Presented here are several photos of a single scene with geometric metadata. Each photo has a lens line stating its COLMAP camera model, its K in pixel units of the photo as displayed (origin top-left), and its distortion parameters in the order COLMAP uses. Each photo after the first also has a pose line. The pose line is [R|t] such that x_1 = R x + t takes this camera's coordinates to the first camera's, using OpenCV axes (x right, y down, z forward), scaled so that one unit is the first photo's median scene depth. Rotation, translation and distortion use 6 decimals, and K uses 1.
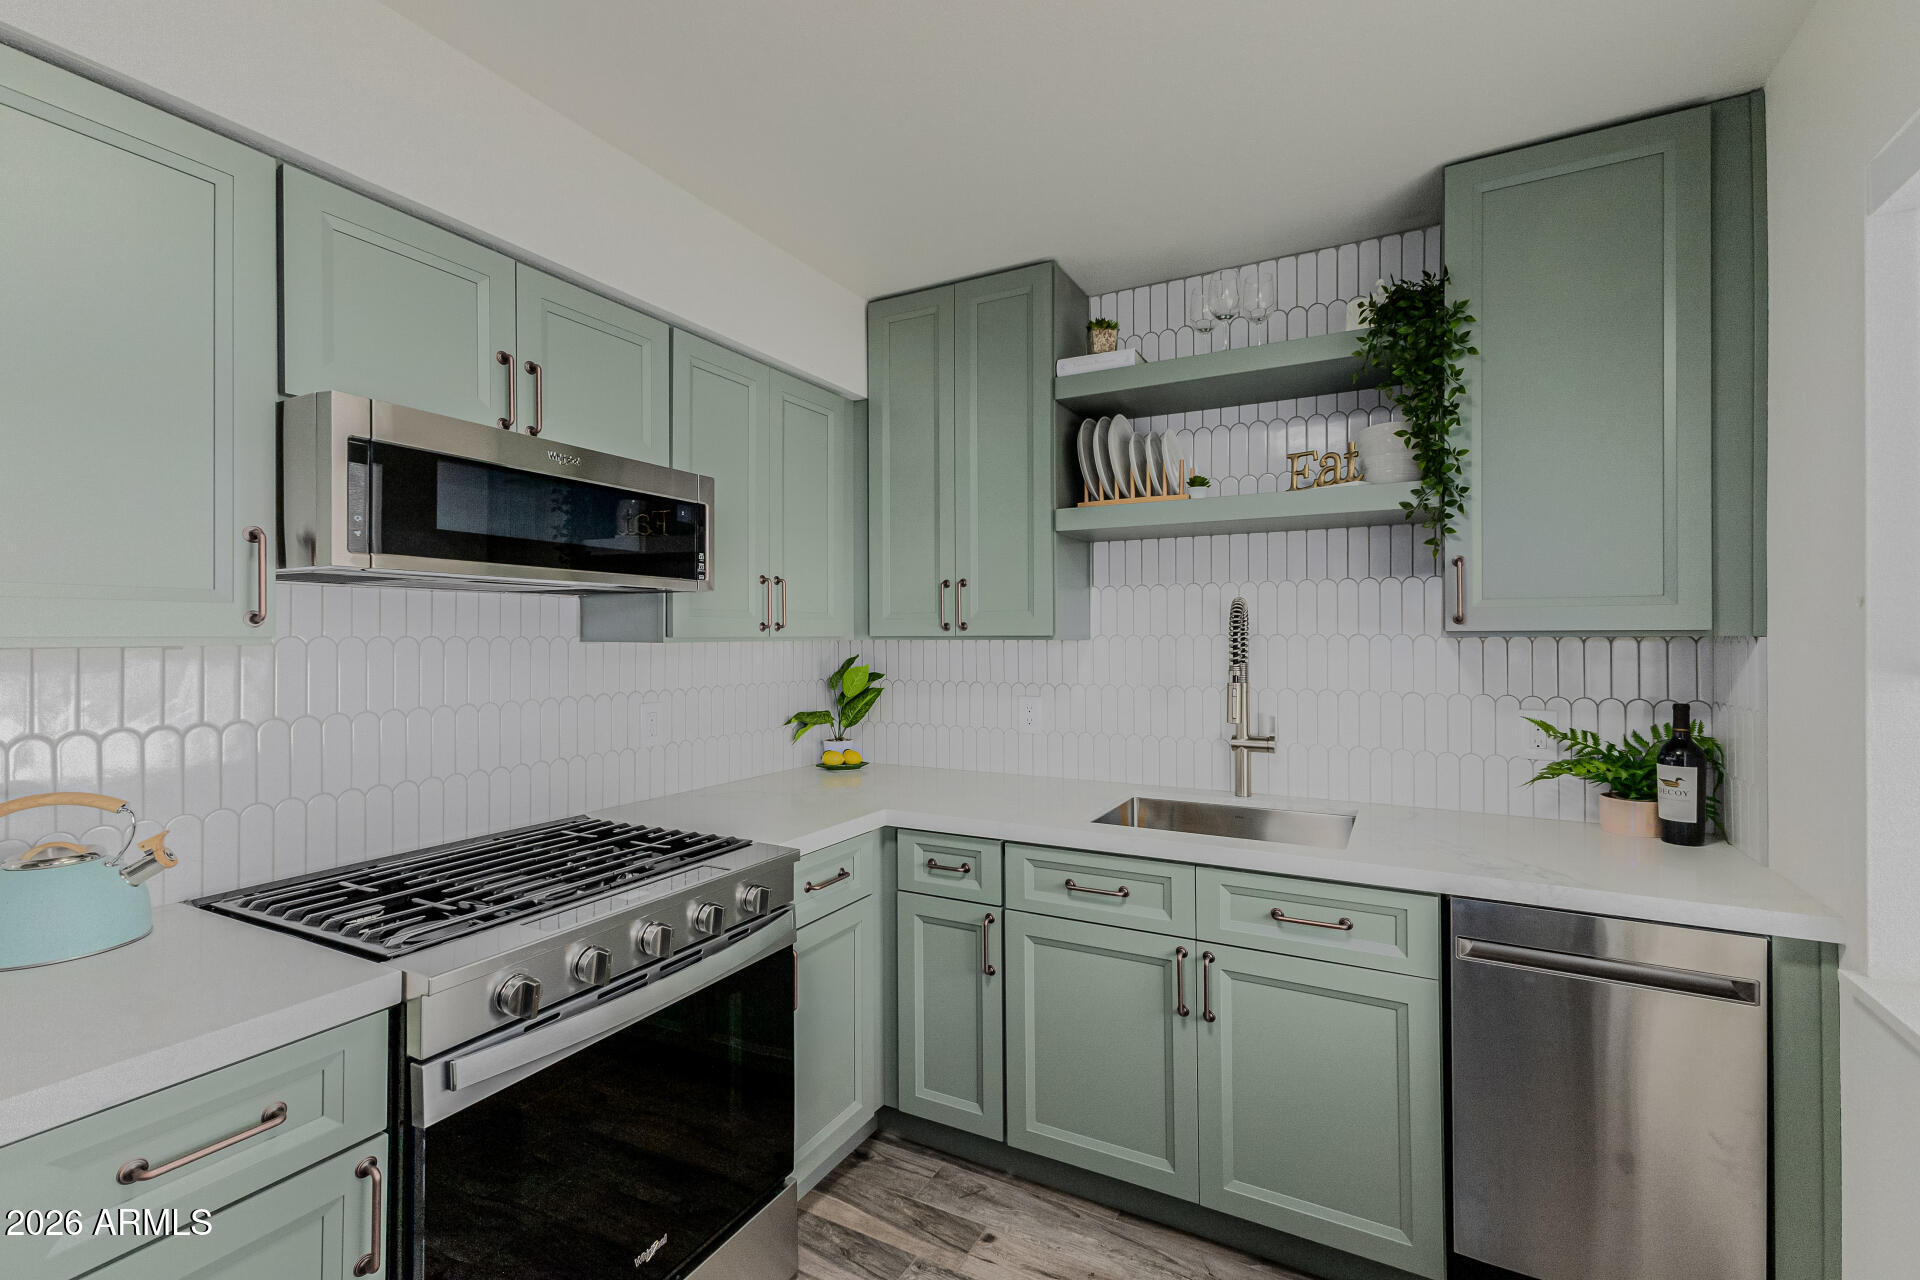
lens RADIAL K [[834.0, 0, 962.6], [0, 834.0, 634.5], [0, 0, 1]] dist [0.013771, -0.003524]
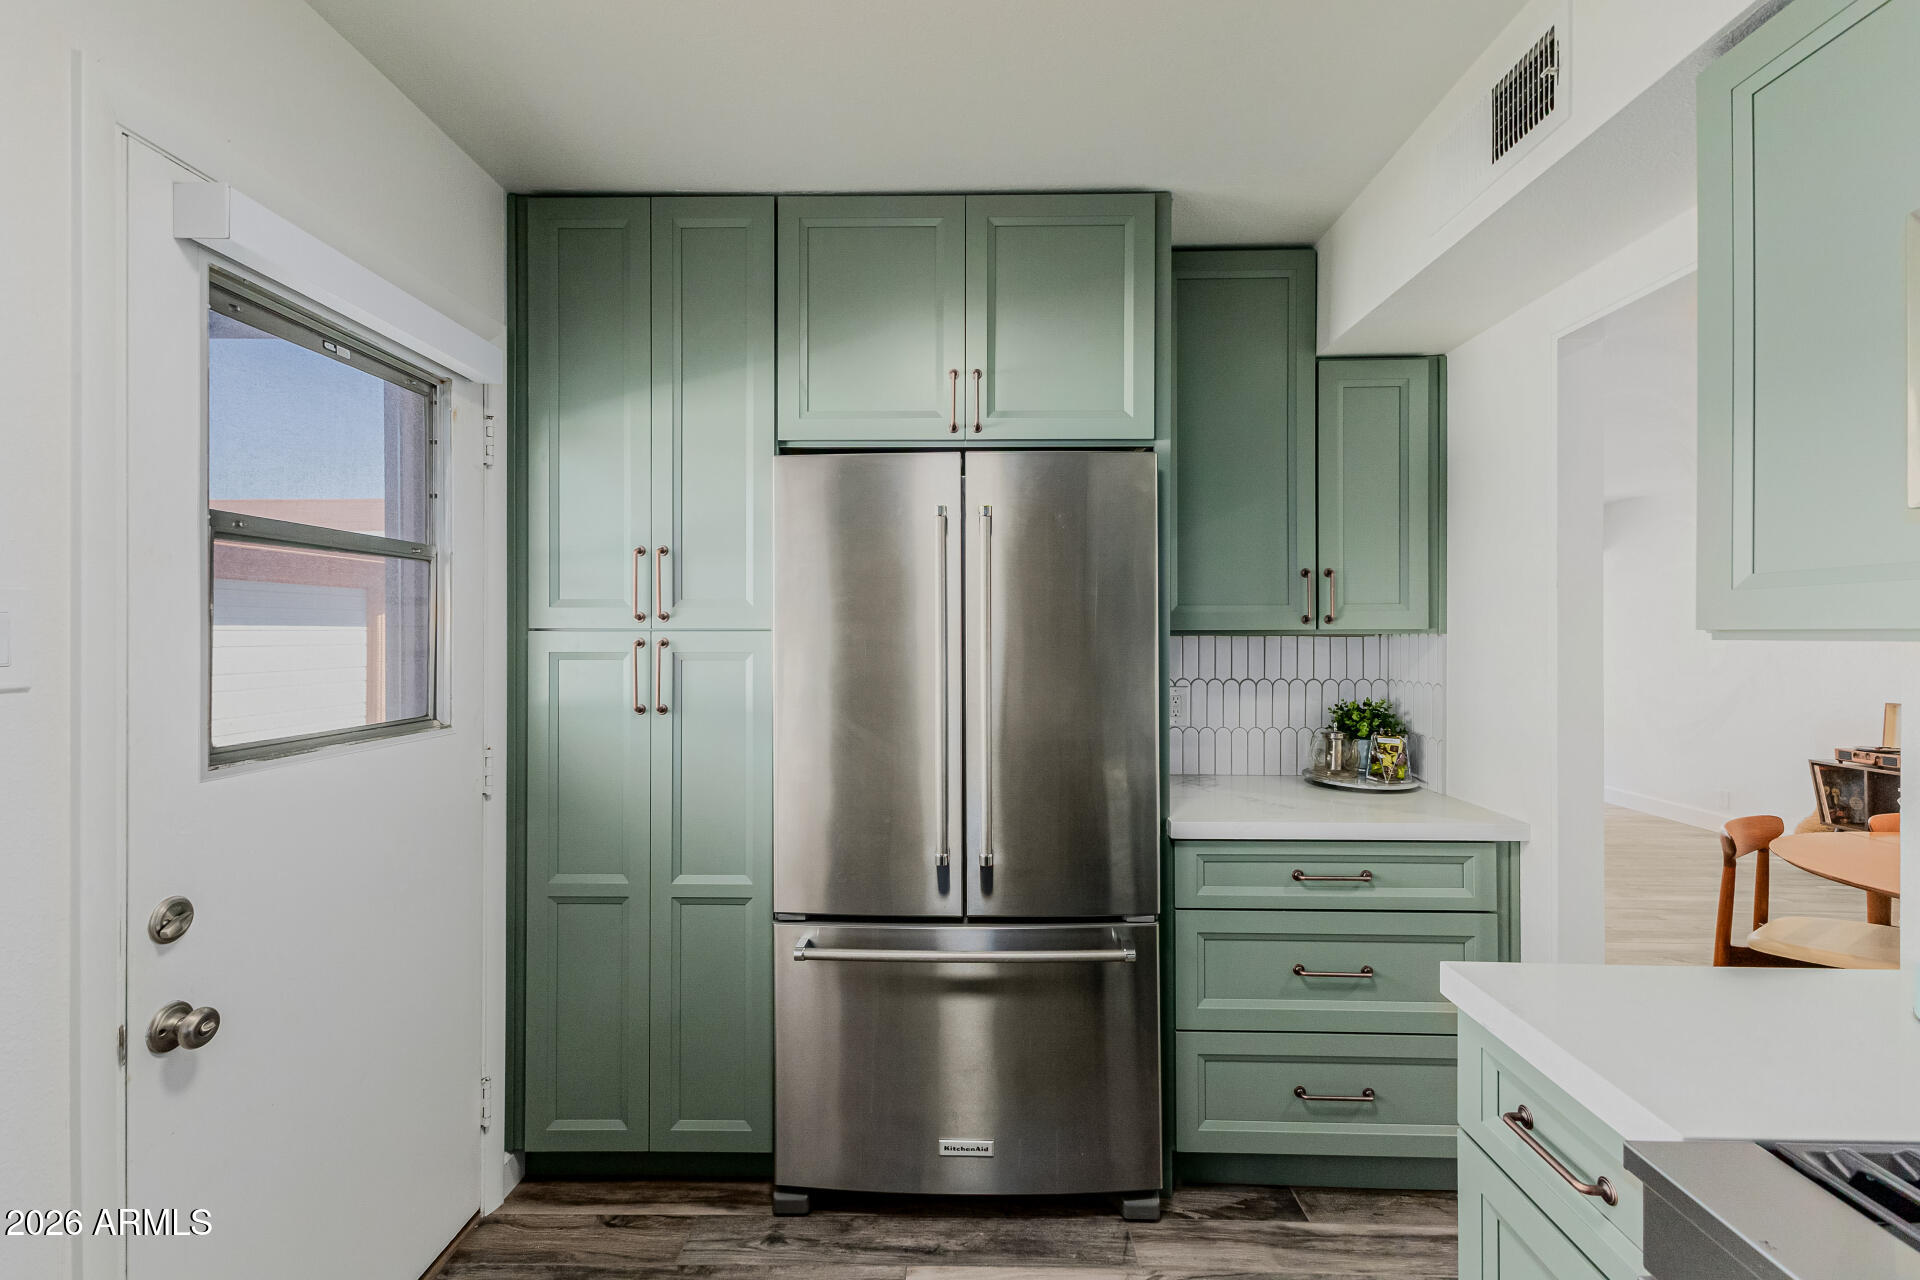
lens RADIAL K [[834.0, 0, 960.5], [0, 834.0, 639.2], [0, 0, 1]] dist [0.013771, -0.003524]
pose [[0.897603, -0.001623, 0.440802, -0.776291], [-0.001029, 0.999983, 0.005777, 0.007045], [-0.440804, -0.005639, 0.897586, 0.333254]]
